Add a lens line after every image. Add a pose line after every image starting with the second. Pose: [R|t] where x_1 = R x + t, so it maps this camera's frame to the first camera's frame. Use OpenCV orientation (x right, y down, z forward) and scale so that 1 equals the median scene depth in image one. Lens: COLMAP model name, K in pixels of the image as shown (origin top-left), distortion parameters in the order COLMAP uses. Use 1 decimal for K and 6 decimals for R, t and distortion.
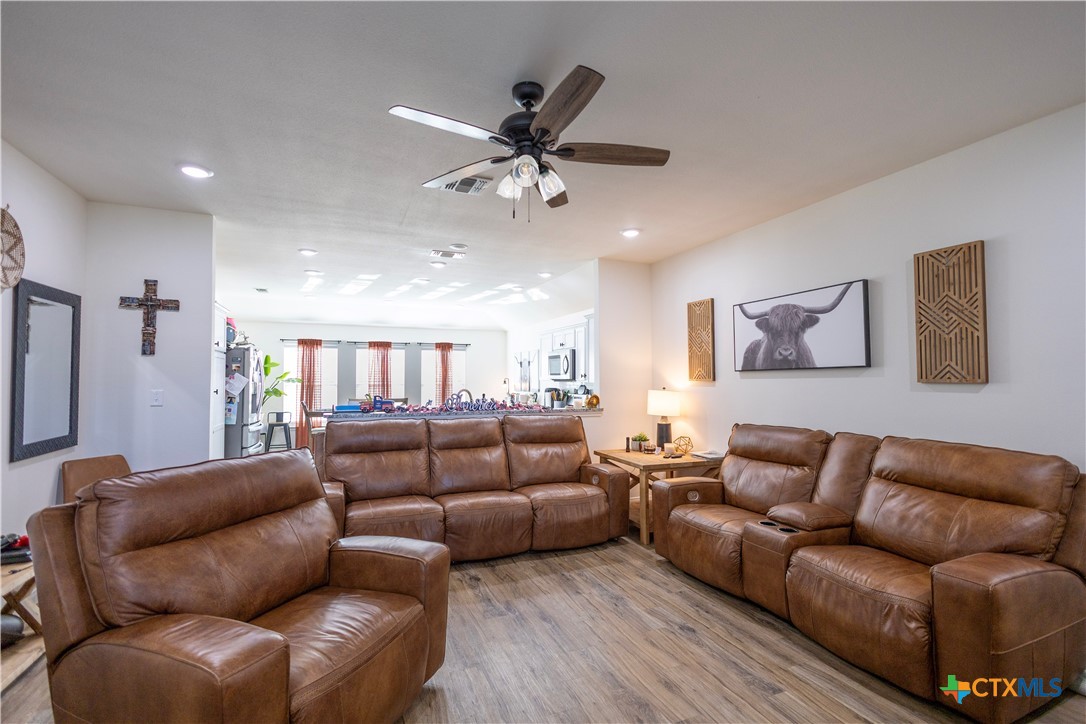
lens RADIAL K [[497.1, 0, 545.9], [0, 497.1, 362.7], [0, 0, 1]] dist [0.008435, -0.000502]
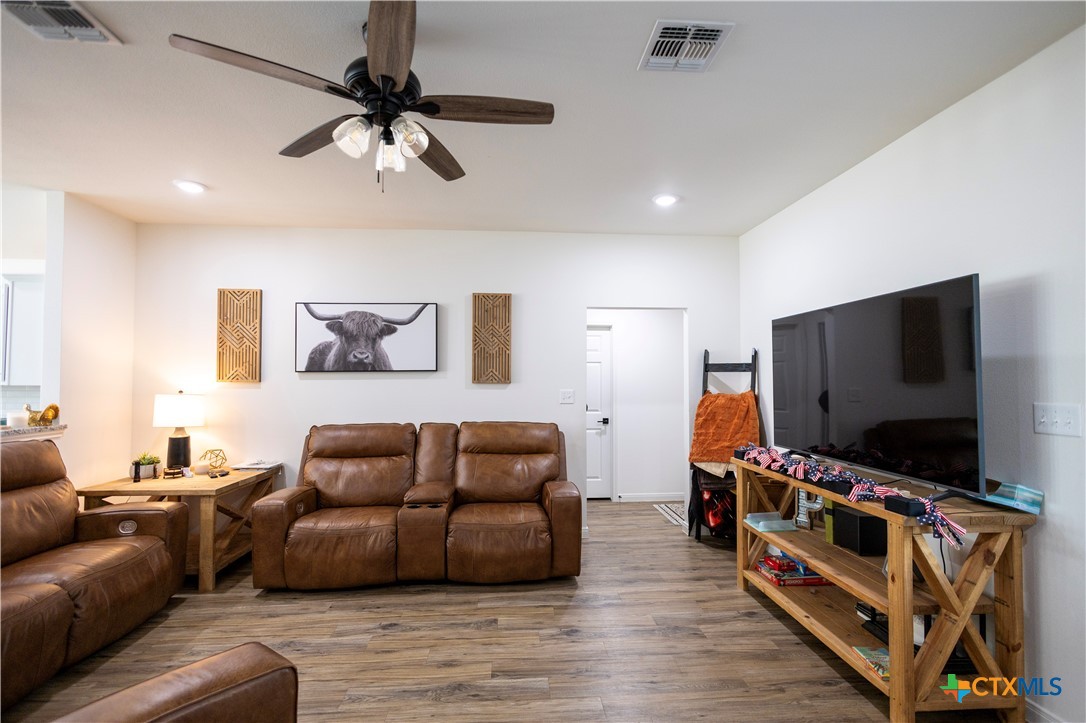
lens RADIAL K [[497.1, 0, 545.9], [0, 497.1, 362.2], [0, 0, 1]] dist [0.008435, -0.000502]
pose [[0.319663, 0.033908, 0.946925, -0.447077], [-0.033133, 0.999148, -0.024593, 0.007301], [-0.946952, -0.023513, 0.320514, 0.286843]]
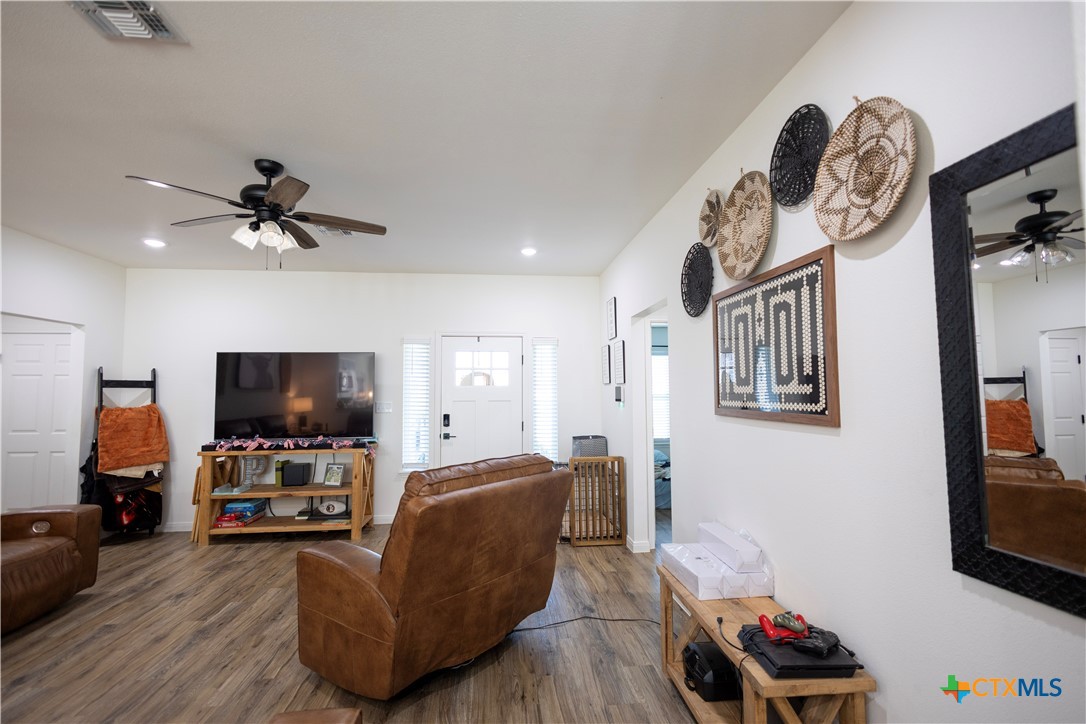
lens RADIAL K [[493.1, 0, 543.3], [0, 493.1, 363.9], [0, 0, 1]] dist [0.013501, -0.007734]
pose [[-0.955428, 0.022282, 0.294381, -0.652051], [-0.004248, 0.996007, -0.089175, 0.037138], [-0.295193, -0.086451, -0.951519, 1.203381]]
